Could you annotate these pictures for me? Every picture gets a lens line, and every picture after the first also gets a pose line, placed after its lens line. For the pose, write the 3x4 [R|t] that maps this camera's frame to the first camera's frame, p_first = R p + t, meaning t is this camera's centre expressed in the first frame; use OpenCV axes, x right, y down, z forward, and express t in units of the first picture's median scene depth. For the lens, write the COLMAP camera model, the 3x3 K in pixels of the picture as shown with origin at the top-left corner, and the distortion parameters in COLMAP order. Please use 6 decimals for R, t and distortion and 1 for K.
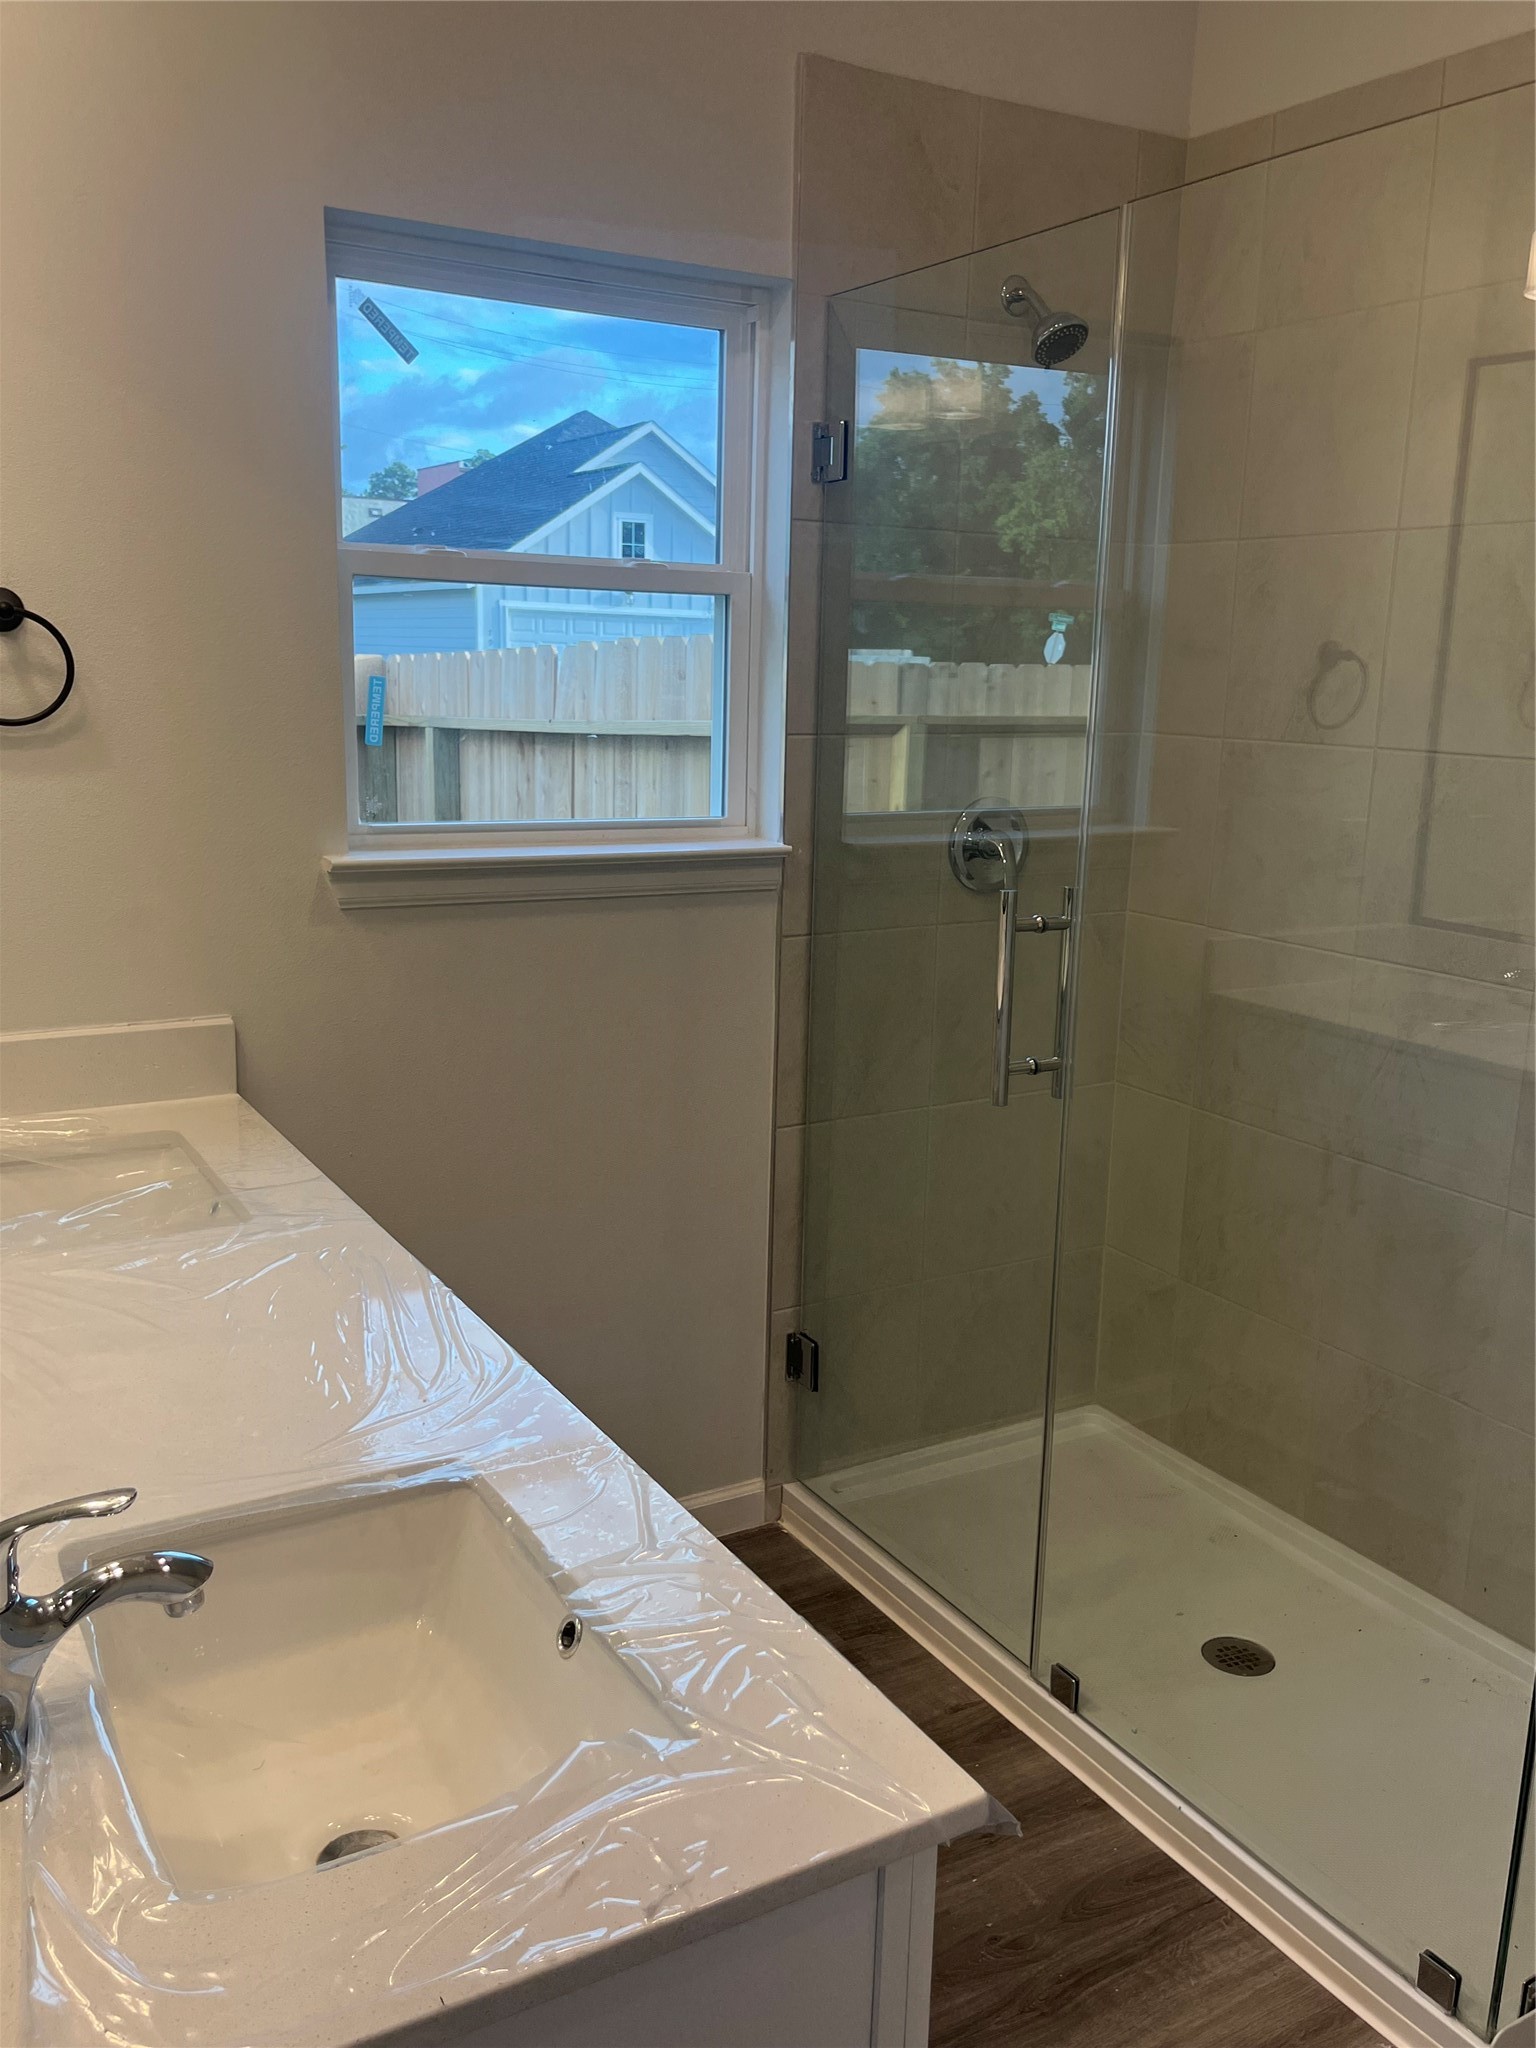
lens RADIAL K [[1688.8, 0, 766.7], [0, 1688.8, 1012.2], [0, 0, 1]] dist [0.050183, -0.060507]
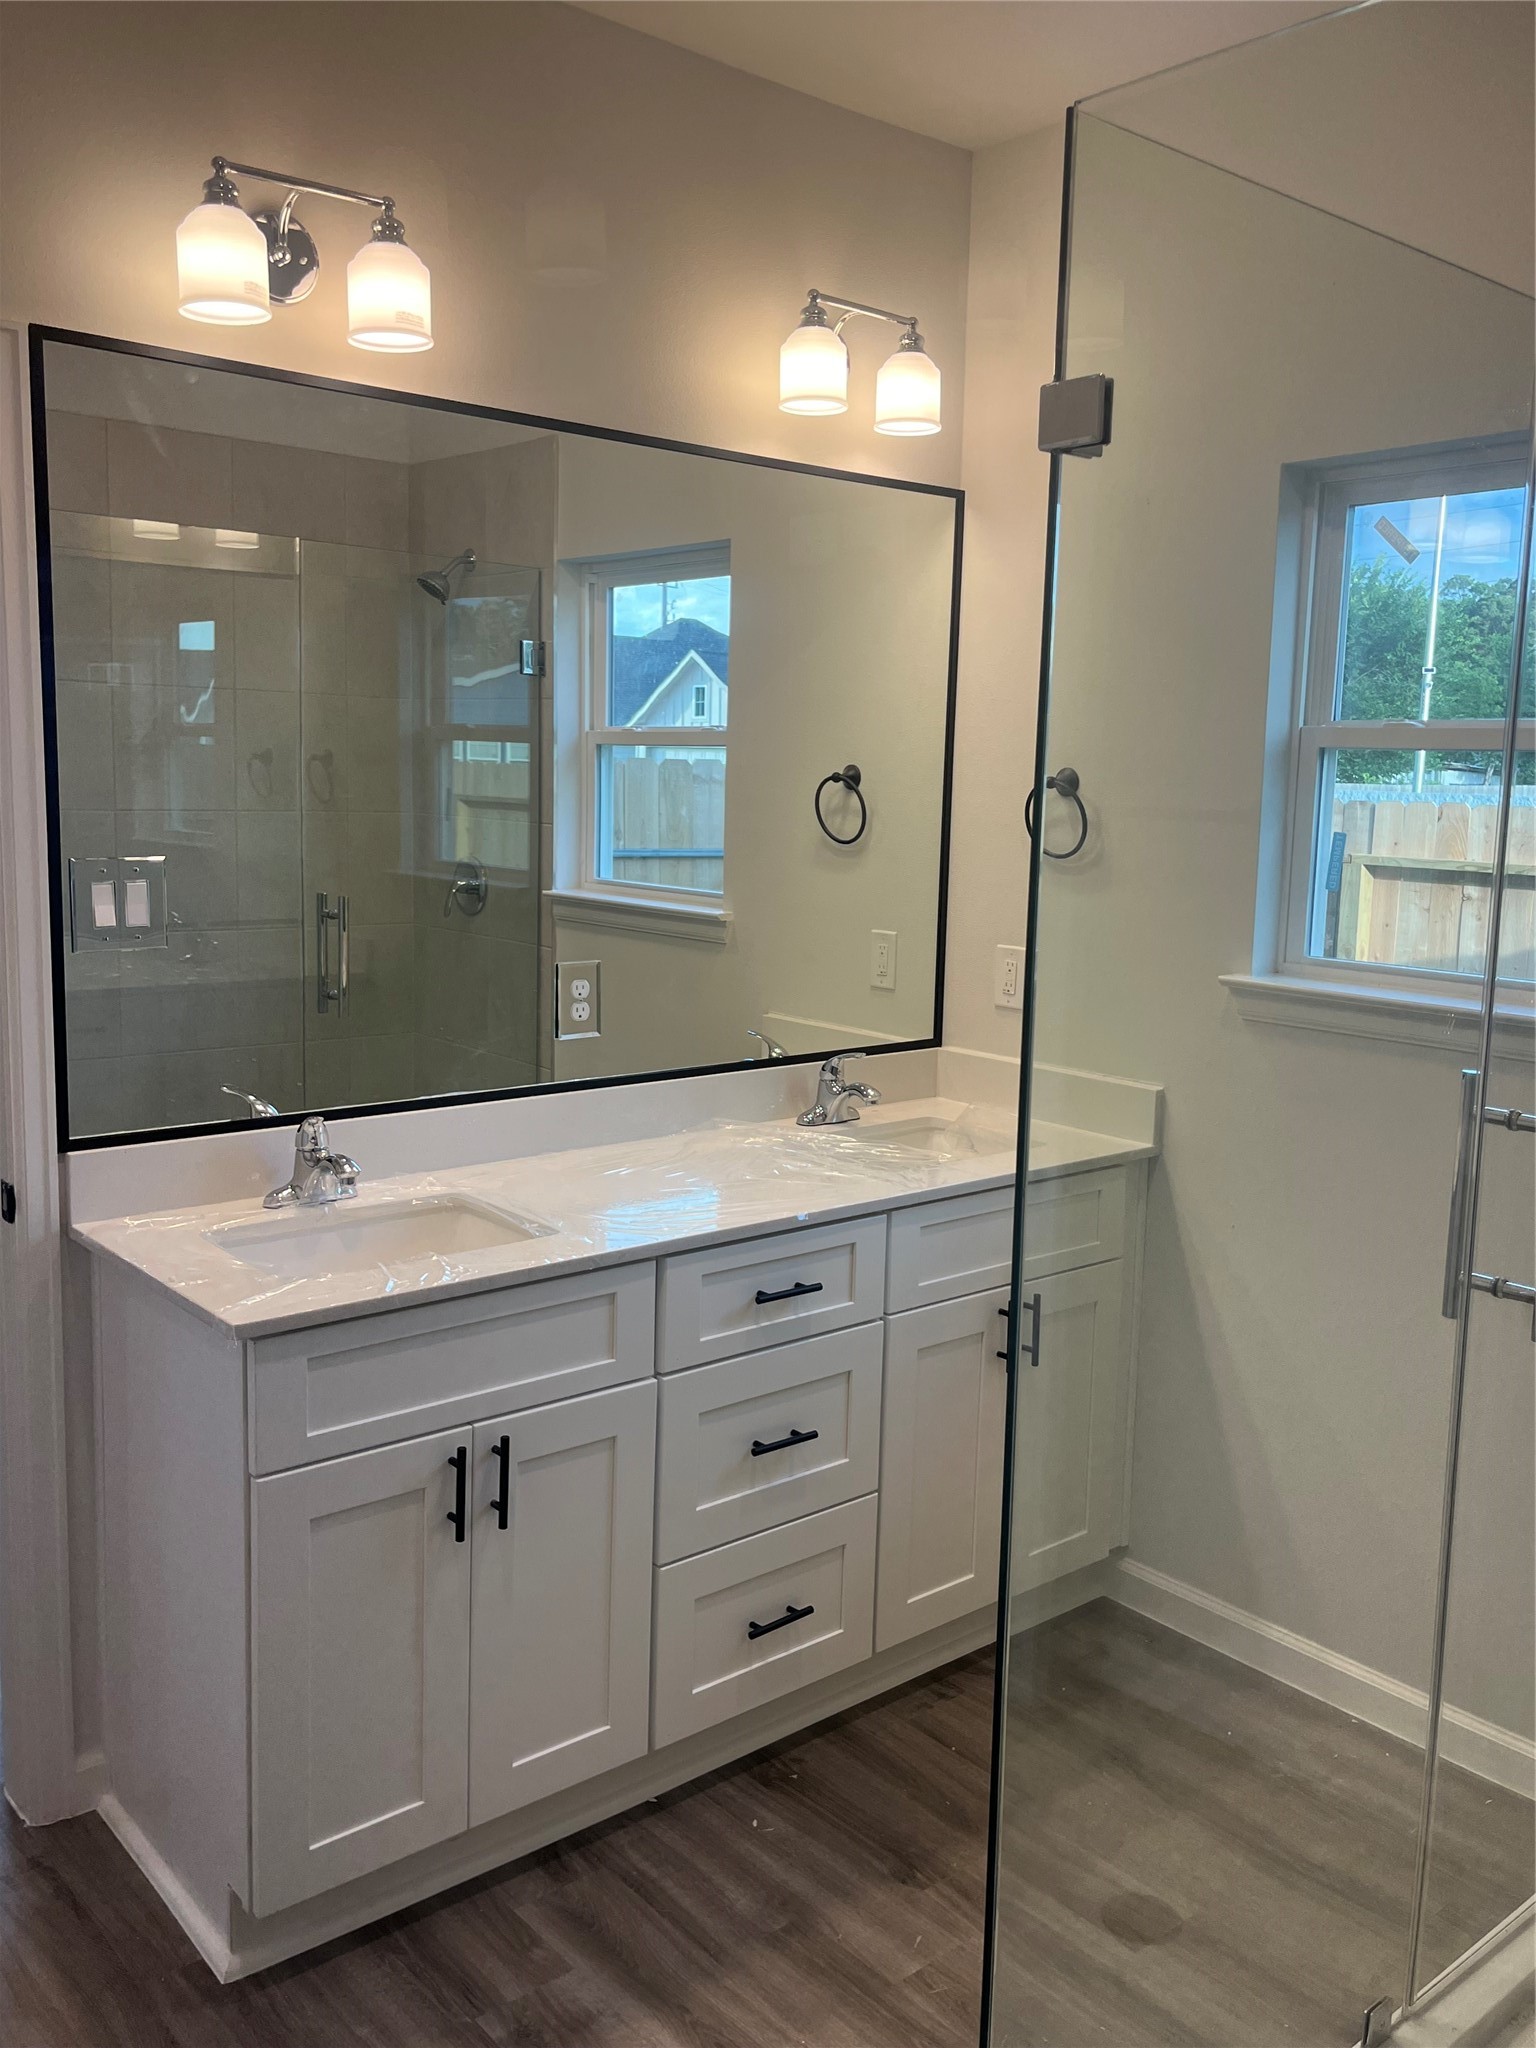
lens RADIAL K [[1688.8, 0, 766.7], [0, 1688.8, 1012.2], [0, 0, 1]] dist [0.050183, -0.060507]
pose [[0.177095, 0.097570, -0.979345, 0.863440], [-0.224950, 0.972746, 0.056235, -0.057625], [0.958141, 0.210345, 0.194217, 0.441663]]
